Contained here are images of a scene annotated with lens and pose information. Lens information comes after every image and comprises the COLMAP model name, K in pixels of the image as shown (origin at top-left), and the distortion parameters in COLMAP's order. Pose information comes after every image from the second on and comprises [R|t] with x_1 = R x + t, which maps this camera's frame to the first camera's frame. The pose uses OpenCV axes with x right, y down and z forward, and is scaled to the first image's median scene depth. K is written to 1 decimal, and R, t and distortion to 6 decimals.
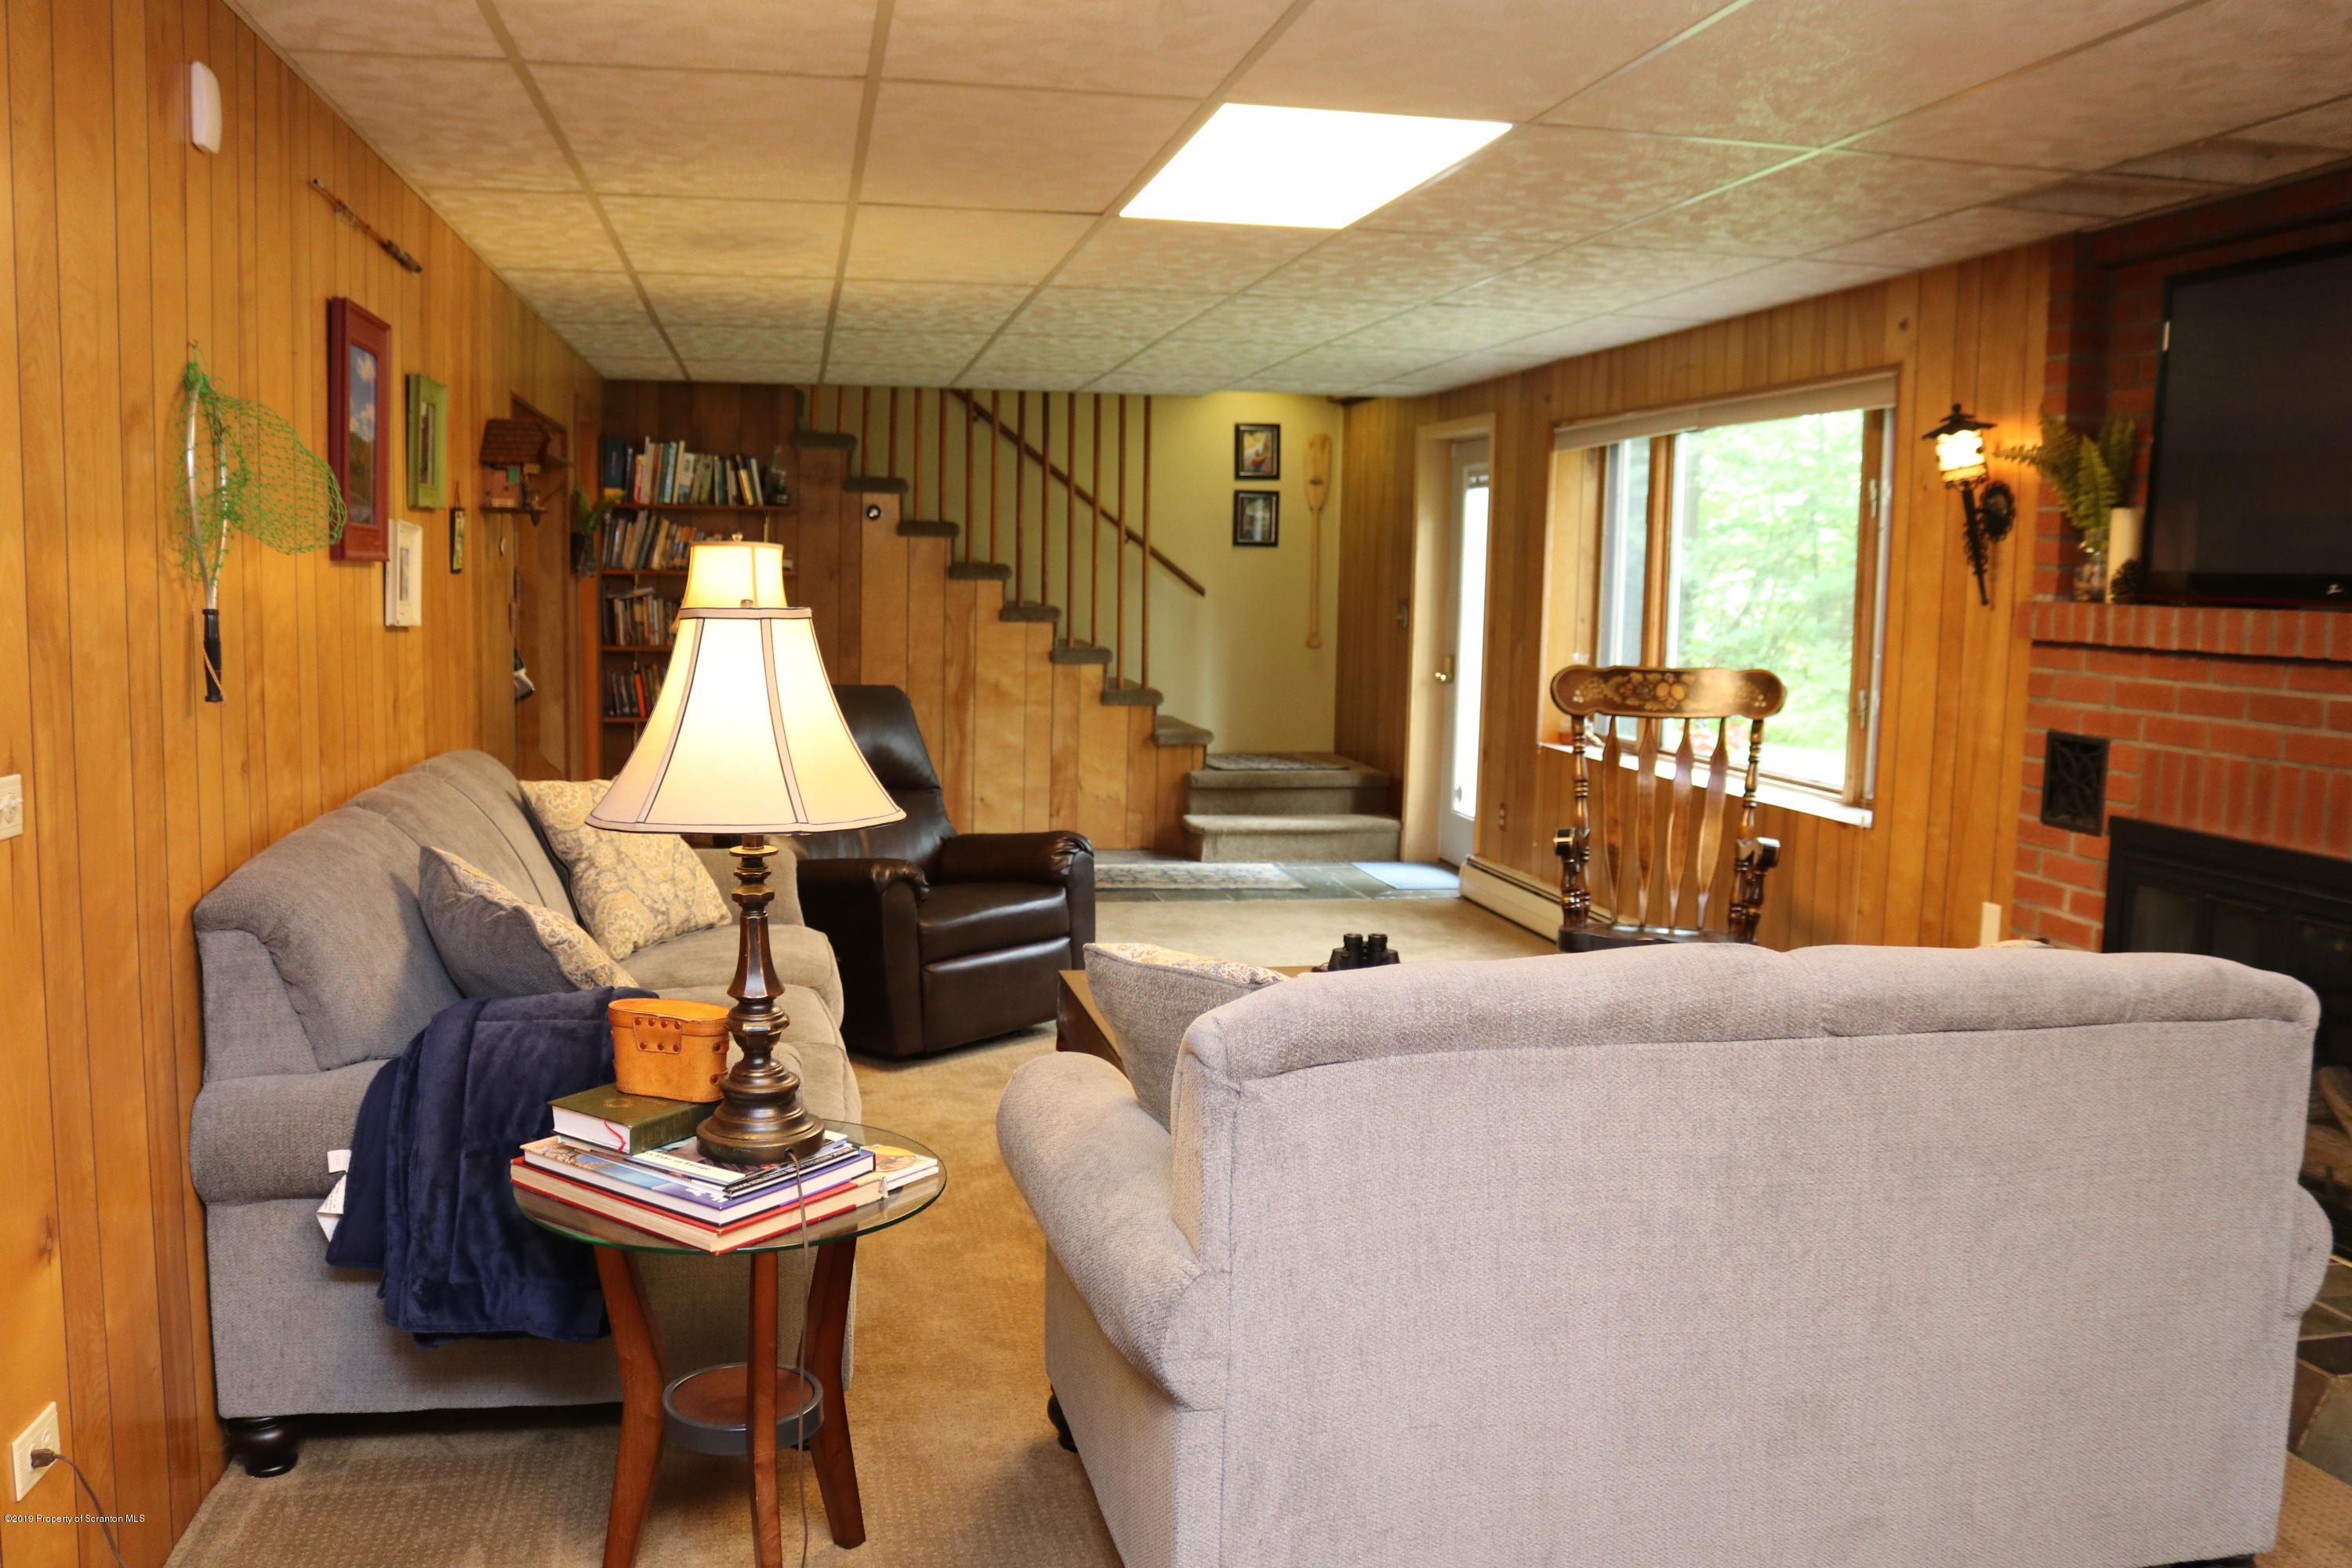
lens RADIAL K [[1961.3, 0, 1176.0], [0, 1961.3, 784.0], [0, 0, 1]] dist [-0.136627, 0.132008]
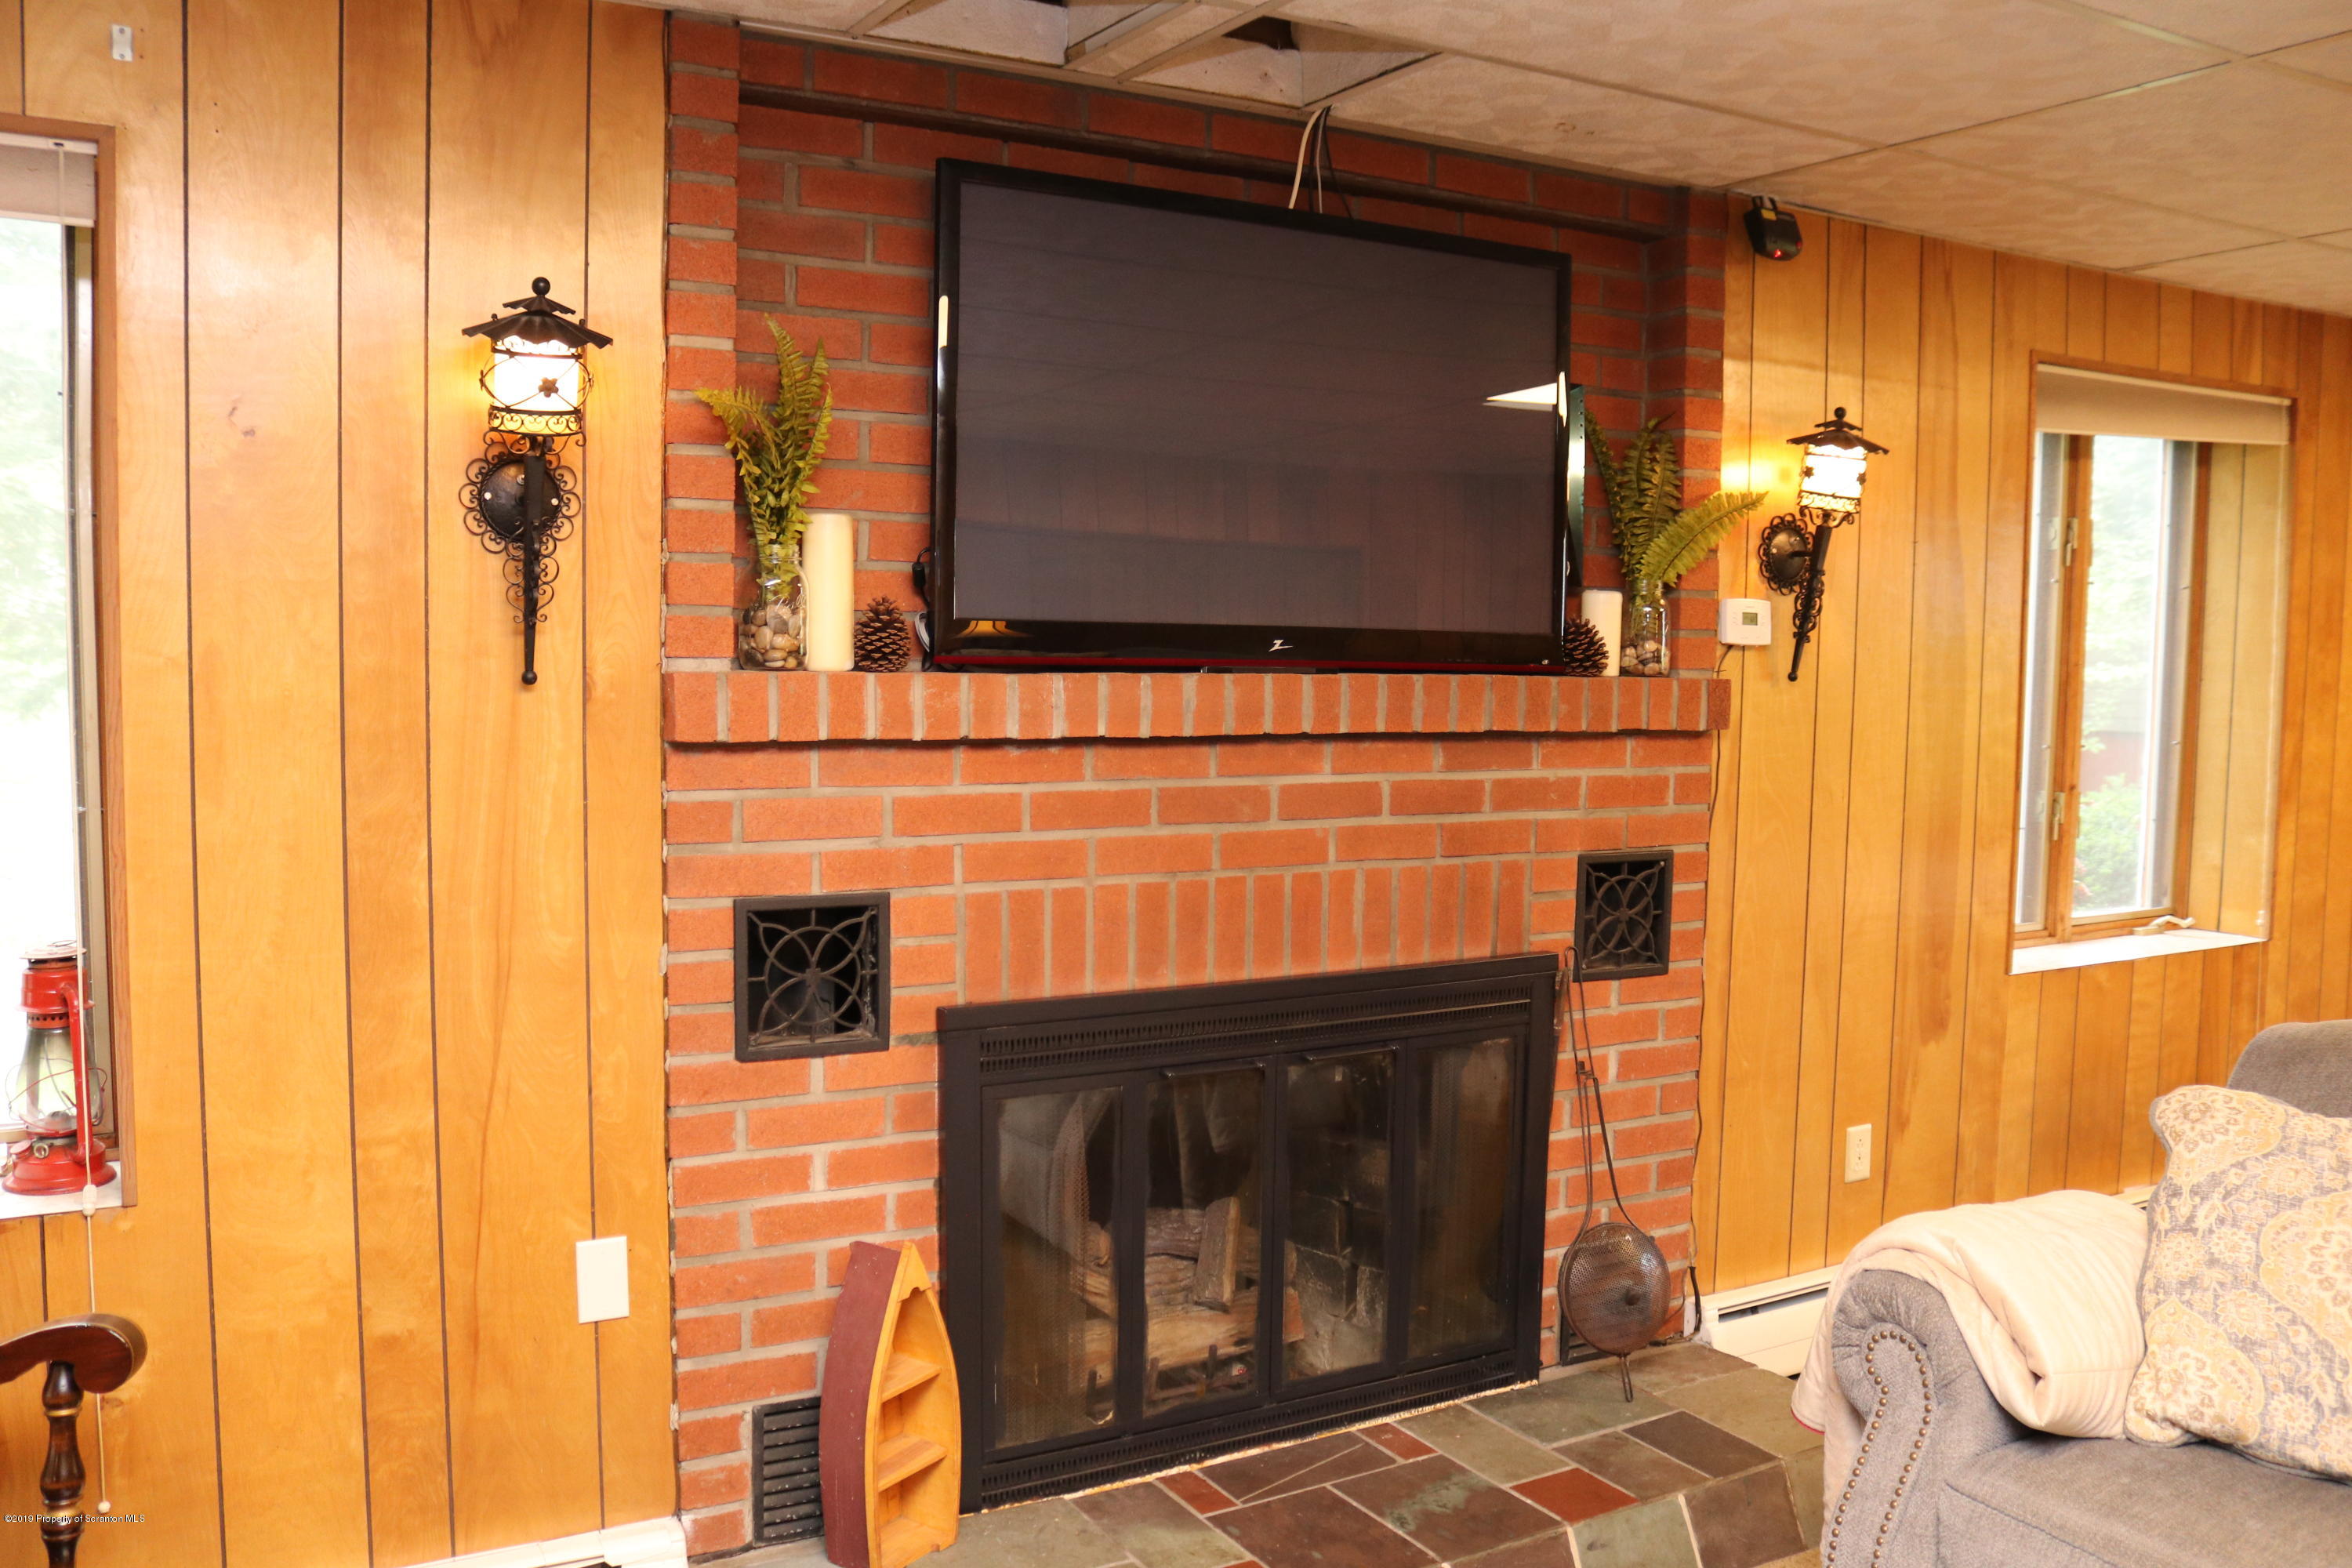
lens RADIAL K [[1961.3, 0, 1176.0], [0, 1961.3, 784.0], [0, 0, 1]] dist [-0.136627, 0.132008]
pose [[-0.320175, -0.098968, 0.942175, -0.137066], [0.080505, 0.988089, 0.131149, -0.139243], [-0.943932, 0.117840, -0.308393, 1.158258]]
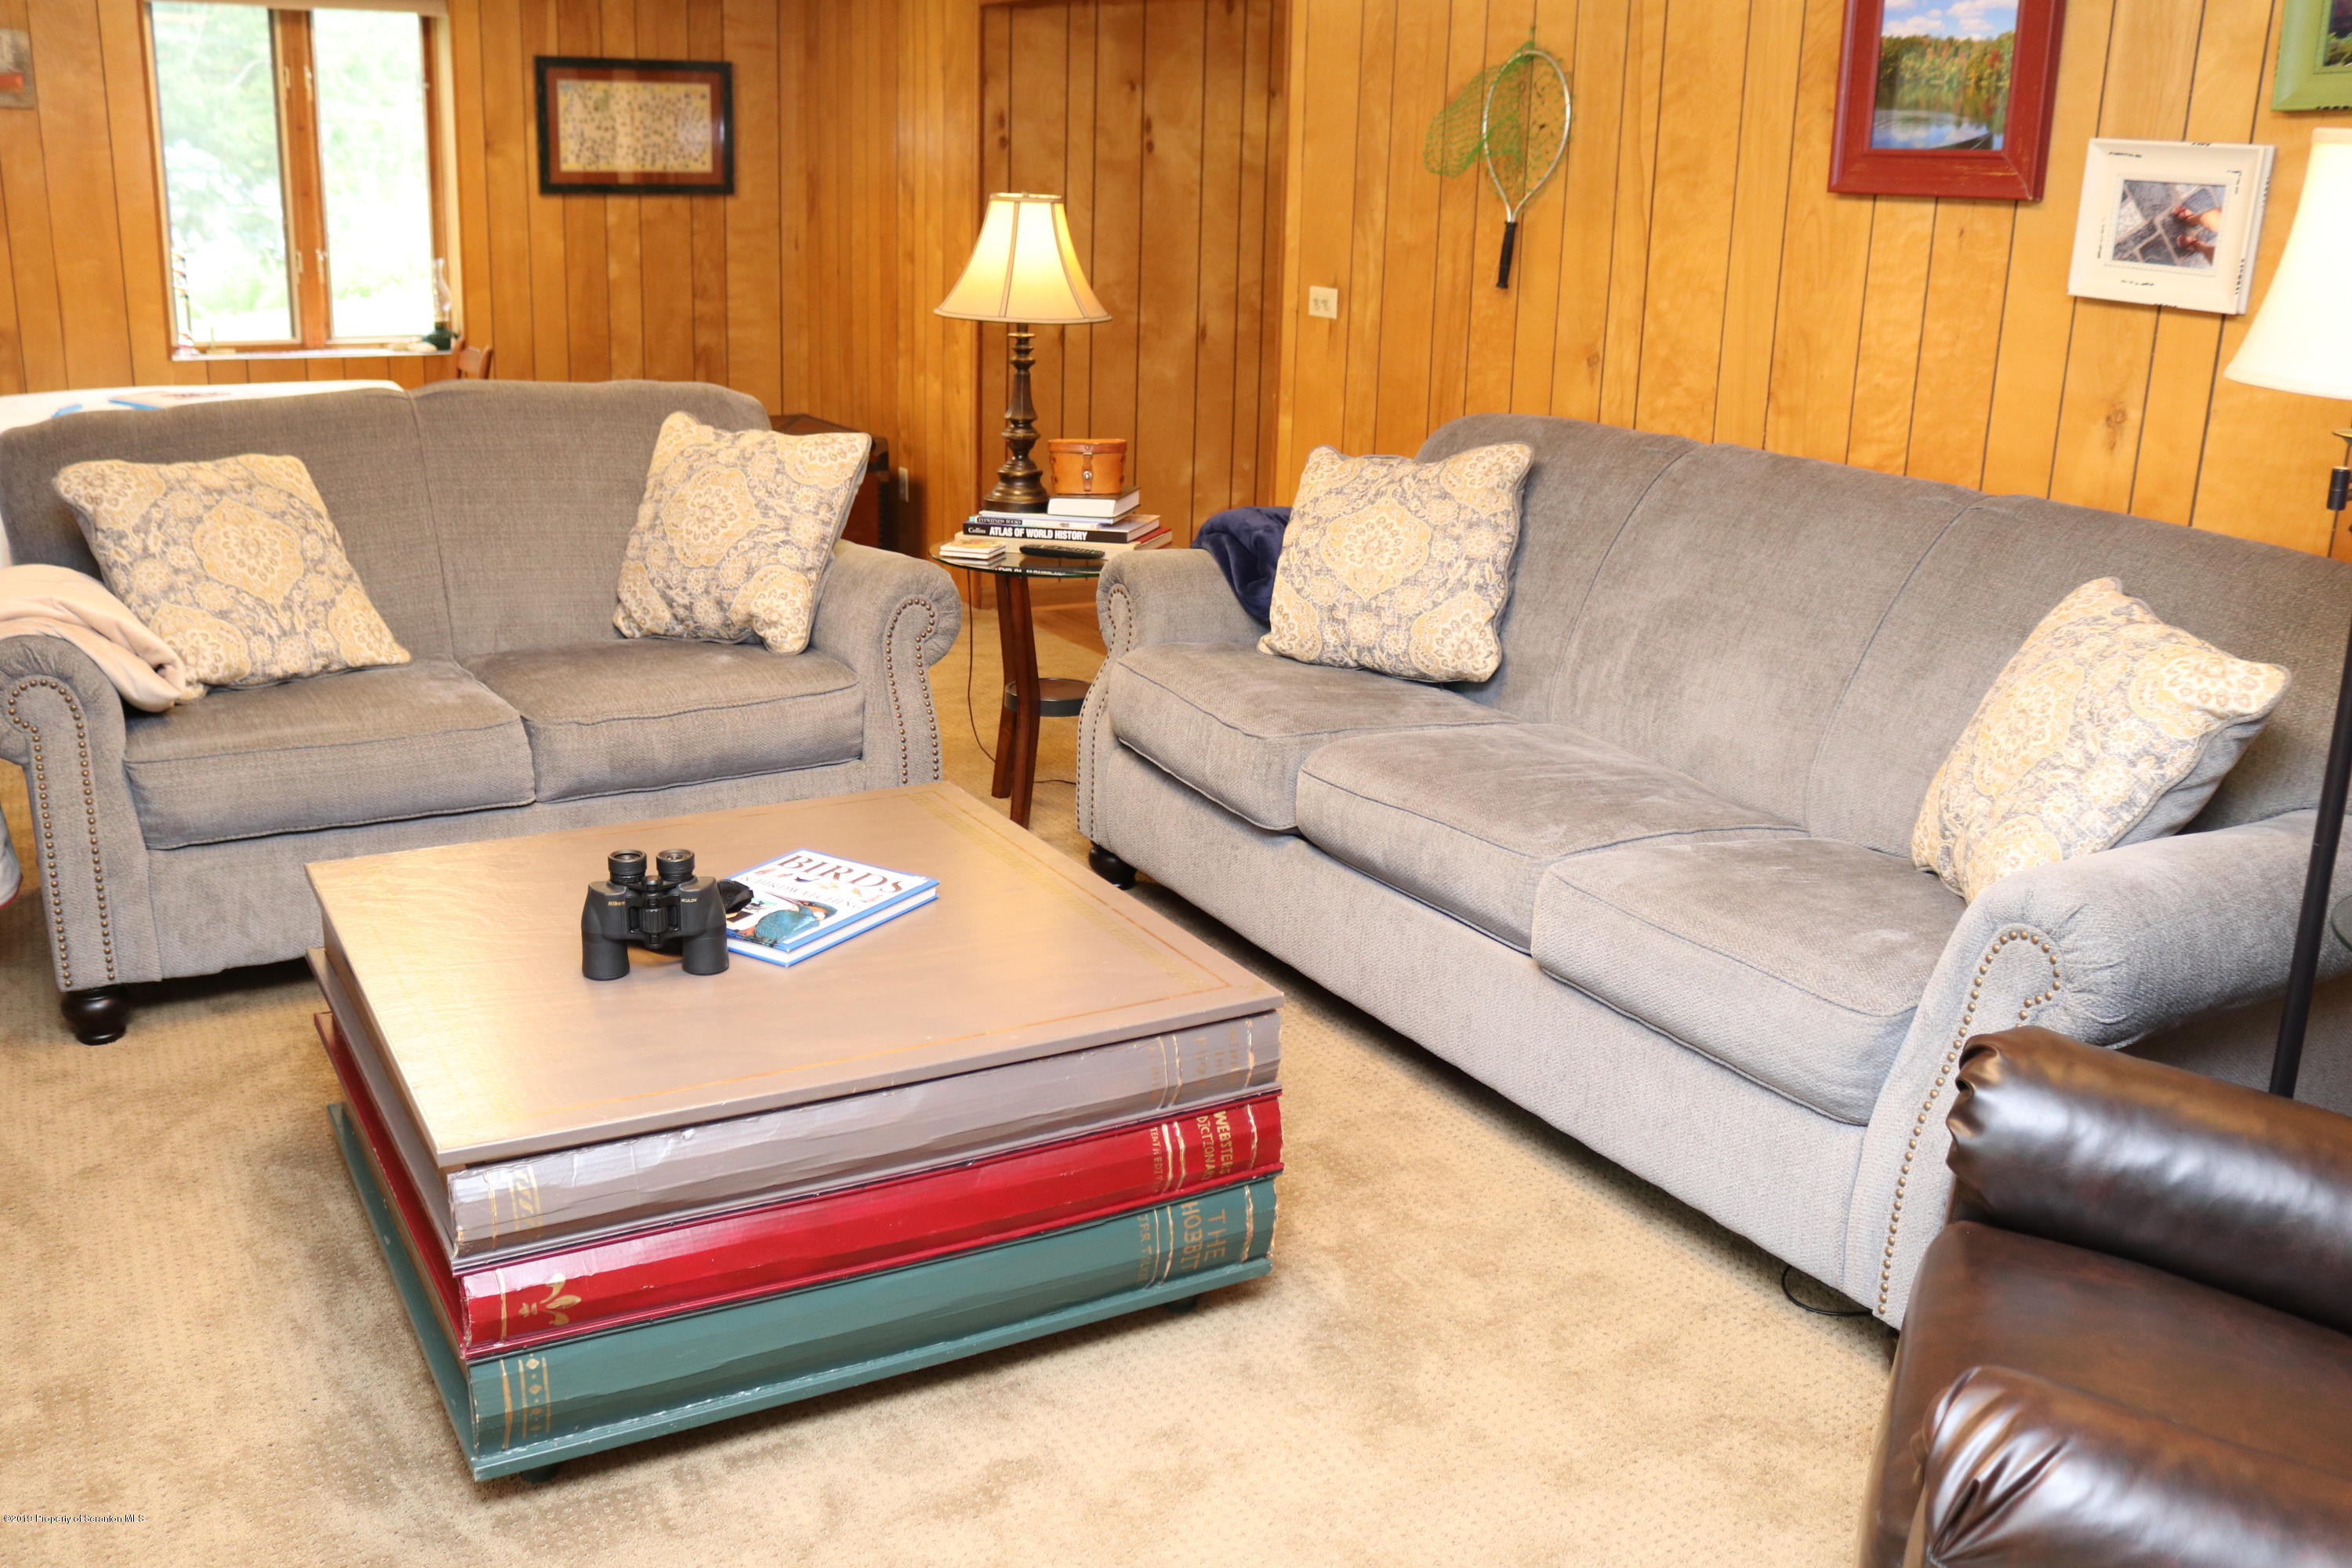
lens RADIAL K [[2085.9, 0, 1176.0], [0, 2085.9, 784.0], [0, 0, 1]] dist [-0.134863, 0.123903]
pose [[-0.951793, 0.040985, -0.303990, 0.134778], [-0.076273, 0.928284, 0.363967, -0.159809], [0.297107, 0.369608, -0.880408, 1.606038]]
